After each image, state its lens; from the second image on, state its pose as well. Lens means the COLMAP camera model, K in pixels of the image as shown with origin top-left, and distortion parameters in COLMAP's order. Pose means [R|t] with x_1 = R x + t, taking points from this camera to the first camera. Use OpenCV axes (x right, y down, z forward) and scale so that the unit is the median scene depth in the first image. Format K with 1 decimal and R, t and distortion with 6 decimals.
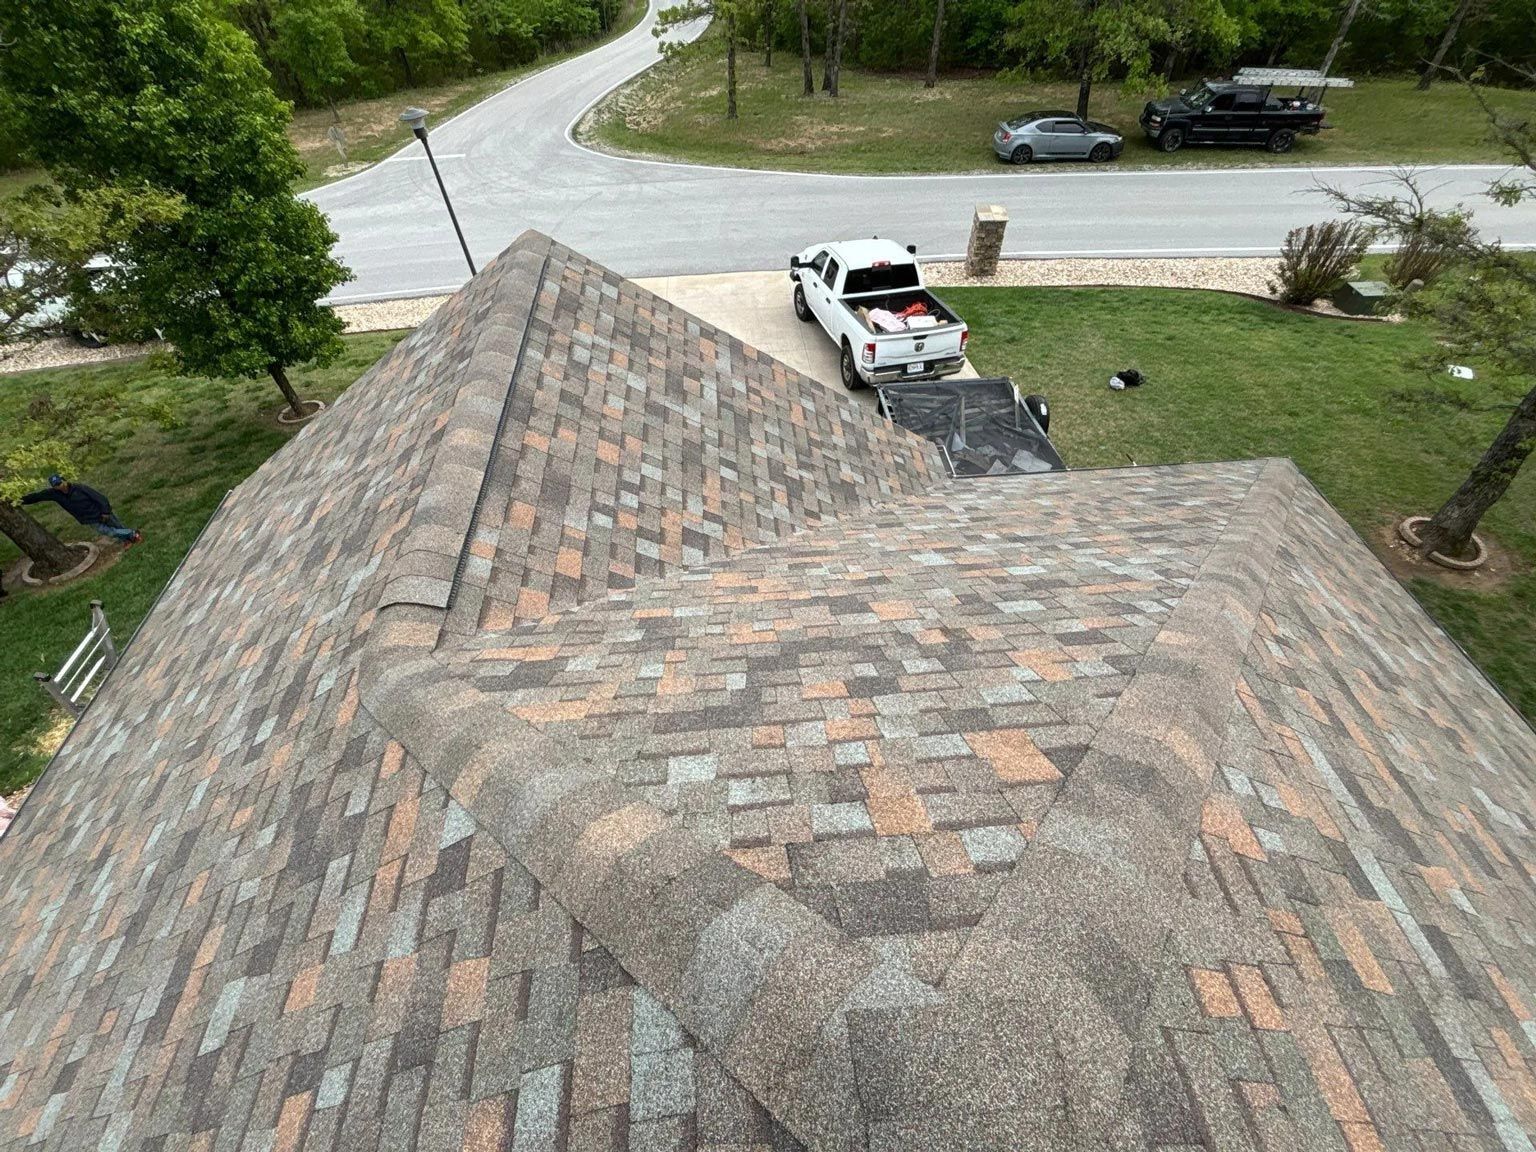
lens RADIAL K [[726.2, 0, 768.0], [0, 726.2, 576.0], [0, 0, 1]] dist [-0.002654, -0.000606]
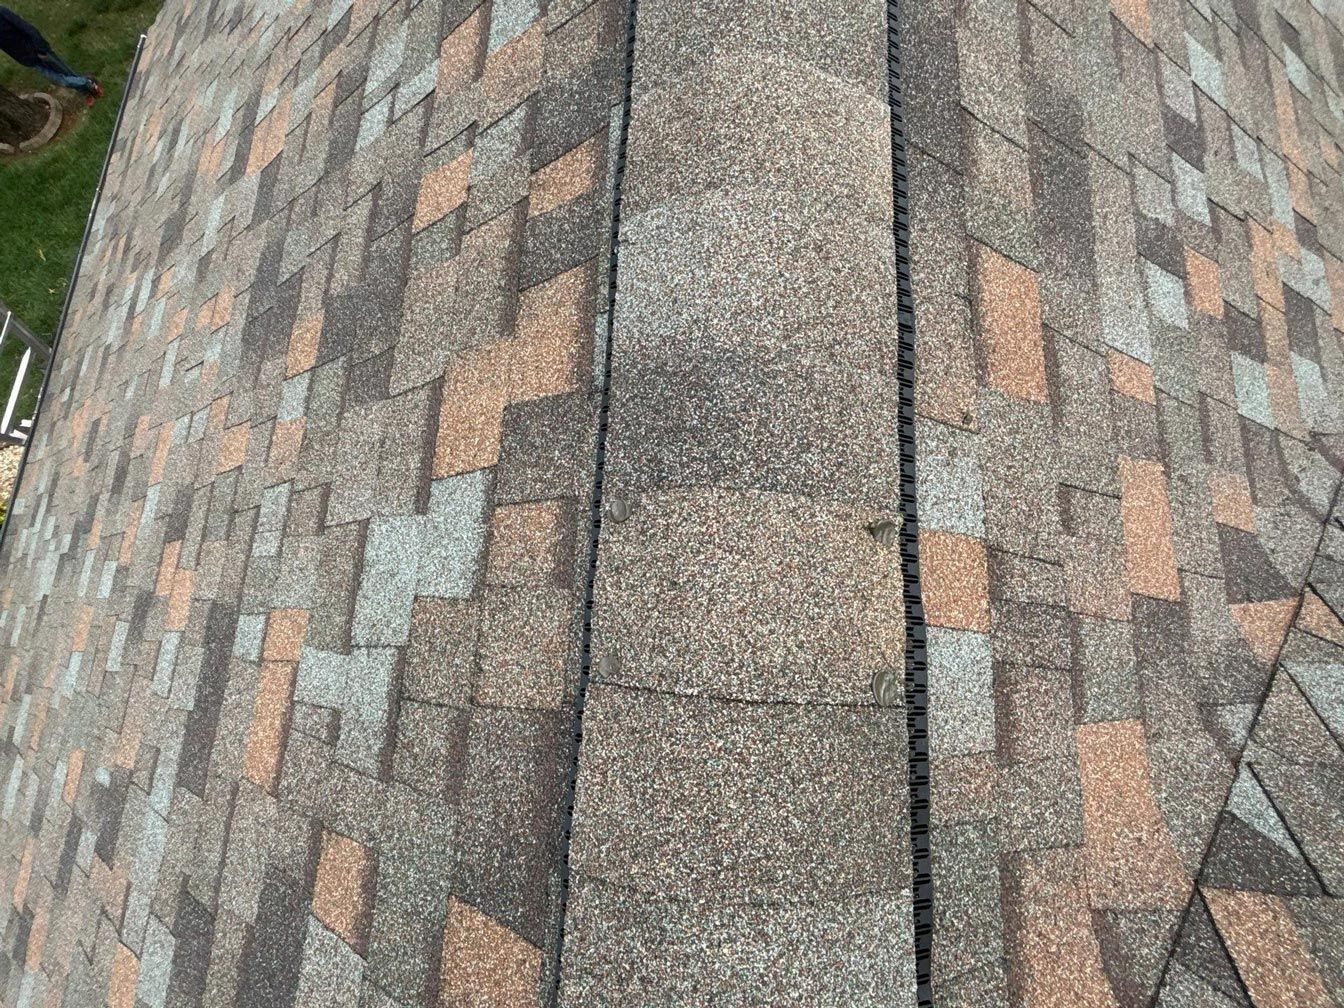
lens RADIAL K [[635.4, 0, 672.0], [0, 635.4, 504.0], [0, 0, 1]] dist [-0.002654, -0.000606]
pose [[0.991223, 0.104026, -0.081584, -0.345467], [-0.048903, 0.861861, 0.504782, -0.107572], [0.122824, -0.496361, 0.859383, 0.632497]]
